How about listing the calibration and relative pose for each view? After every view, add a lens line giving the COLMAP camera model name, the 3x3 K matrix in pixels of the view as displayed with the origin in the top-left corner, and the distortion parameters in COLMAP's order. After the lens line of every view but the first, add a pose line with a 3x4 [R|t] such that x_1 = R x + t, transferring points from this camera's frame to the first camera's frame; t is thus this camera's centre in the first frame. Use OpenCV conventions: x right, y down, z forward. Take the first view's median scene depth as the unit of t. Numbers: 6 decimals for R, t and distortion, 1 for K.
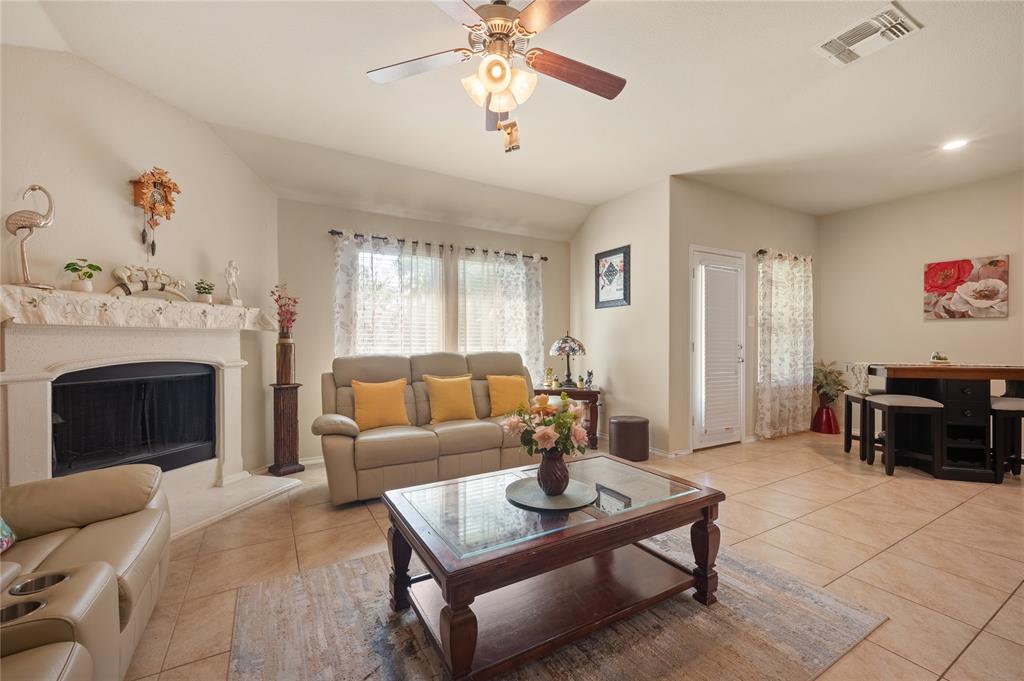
lens RADIAL K [[423.9, 0, 514.2], [0, 423.9, 338.5], [0, 0, 1]] dist [0.007760, -0.002452]
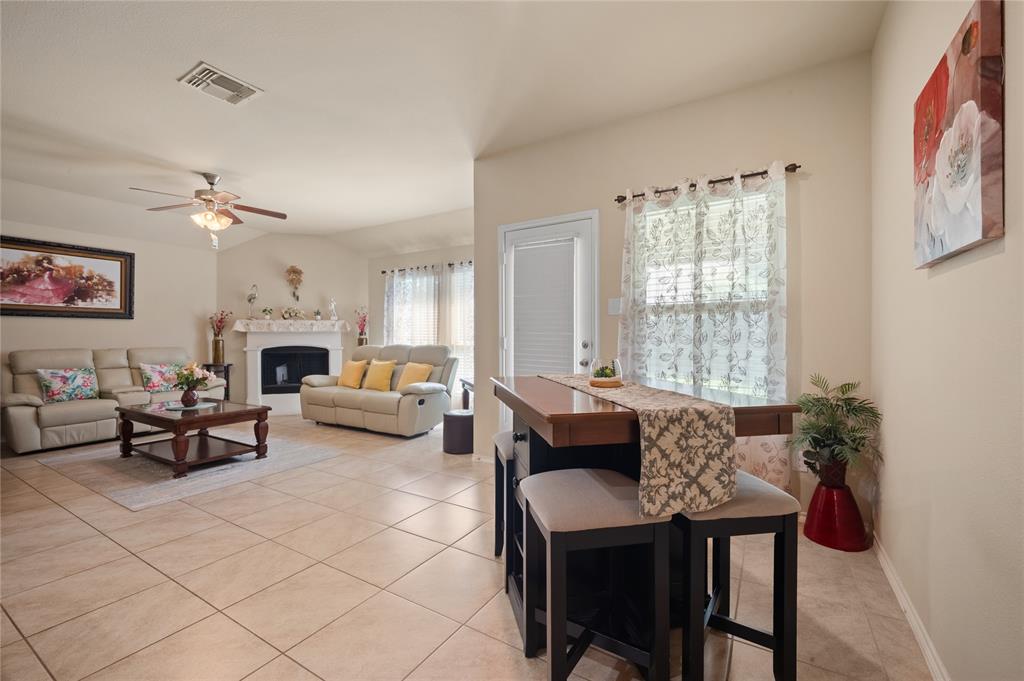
lens RADIAL K [[423.9, 0, 510.3], [0, 423.9, 334.2], [0, 0, 1]] dist [0.007760, -0.002452]
pose [[0.469190, -0.003813, -0.883089, 1.210101], [0.009150, 0.999958, 0.000544, -0.000219], [0.883050, -0.008336, 0.469205, 0.614577]]
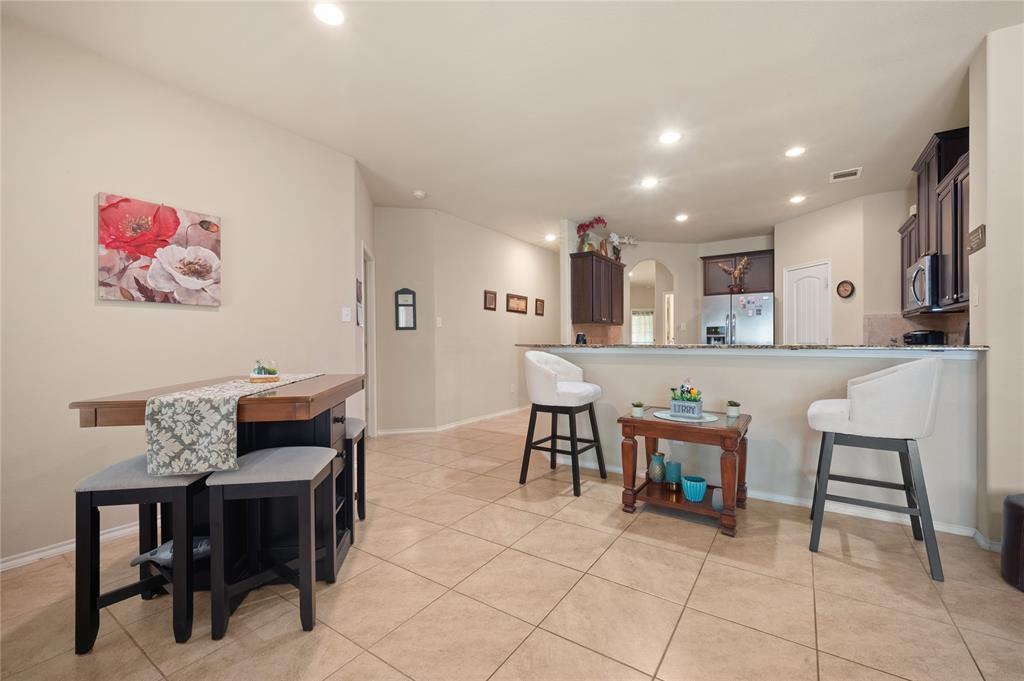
lens RADIAL K [[423.9, 0, 508.6], [0, 423.9, 346.4], [0, 0, 1]] dist [0.007760, -0.002452]
pose [[-0.421721, -0.010586, 0.906664, 0.312364], [-0.002612, 0.999942, 0.010460, 0.006296], [-0.906722, 0.002043, -0.421724, 0.843905]]
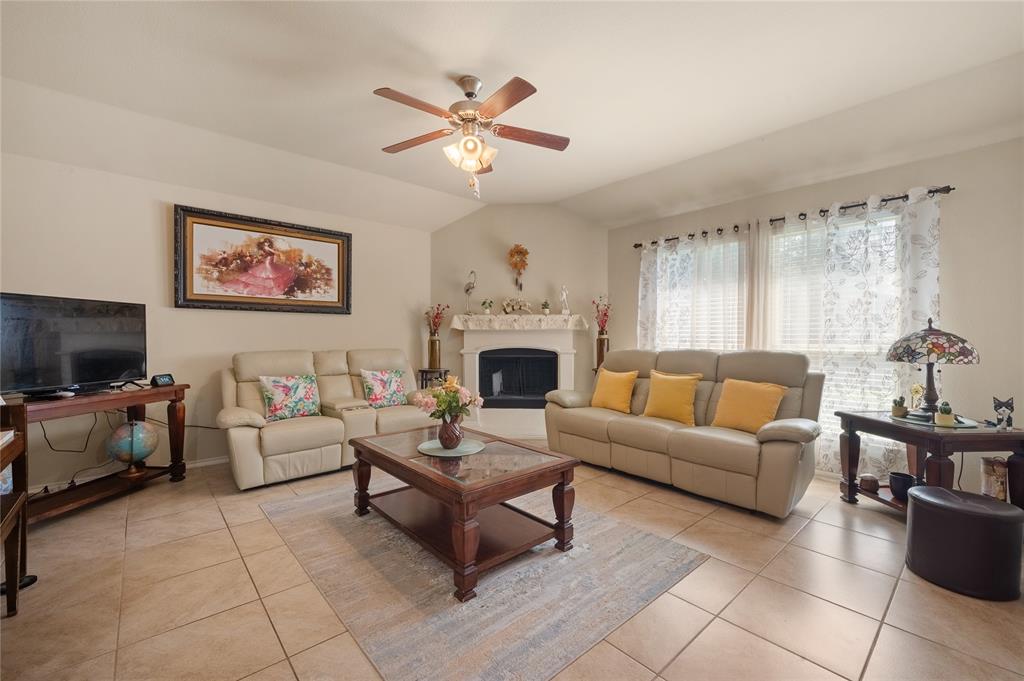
lens RADIAL K [[423.9, 0, 513.5], [0, 423.9, 340.2], [0, 0, 1]] dist [0.007760, -0.002452]
pose [[0.186383, 0.008866, -0.982437, 0.637616], [0.007312, 0.999919, 0.010411, 0.000382], [0.982450, -0.009124, 0.186303, 0.409187]]
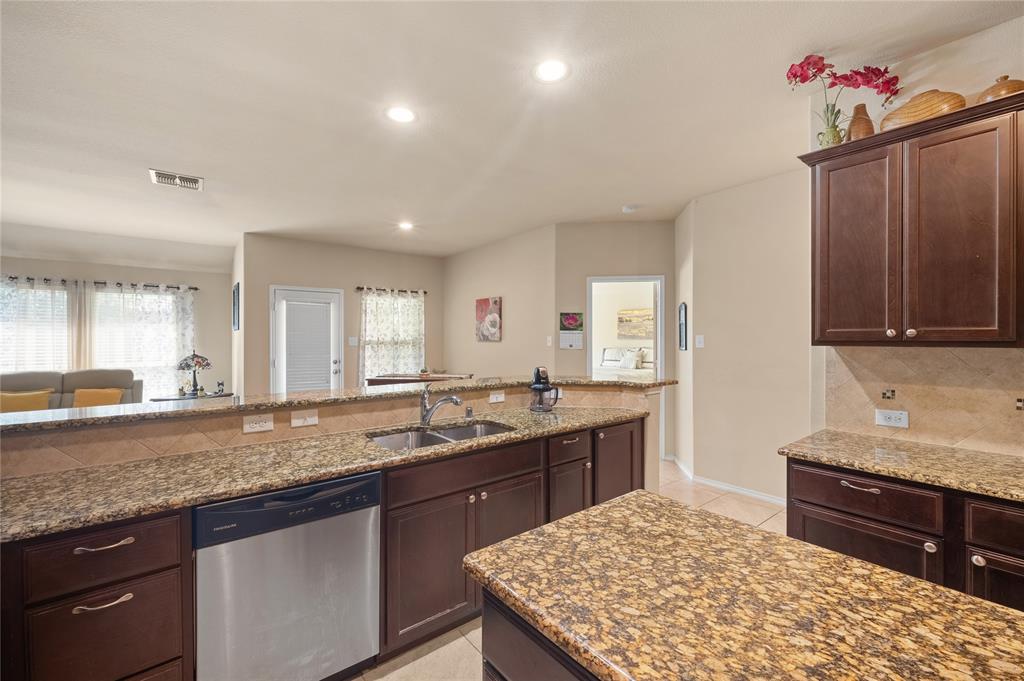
lens RADIAL K [[423.9, 0, 508.8], [0, 423.9, 340.9], [0, 0, 1]] dist [0.007760, -0.002452]
pose [[0.992082, -0.002800, 0.125562, 0.984395], [0.001074, 0.999904, 0.013815, -0.067789], [-0.125589, -0.013571, 0.991990, -0.383322]]
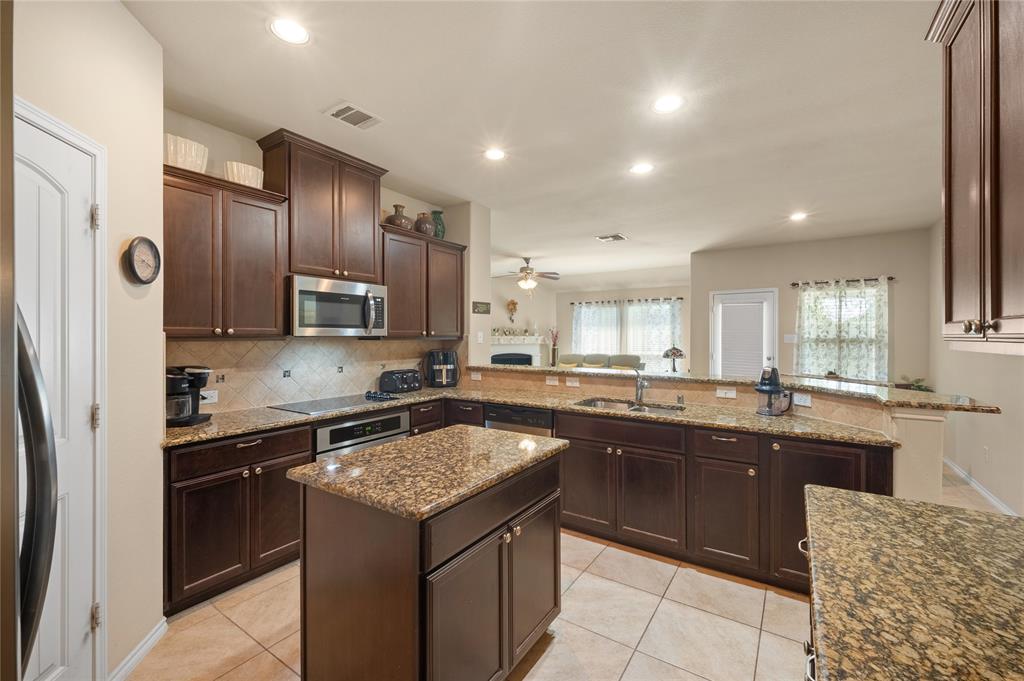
lens RADIAL K [[423.9, 0, 510.5], [0, 423.9, 334.8], [0, 0, 1]] dist [0.007760, -0.002452]
pose [[0.414276, -0.002189, -0.910149, 1.558094], [0.005749, 0.999983, 0.000212, -0.065848], [0.910133, -0.005321, 0.414282, -0.320129]]
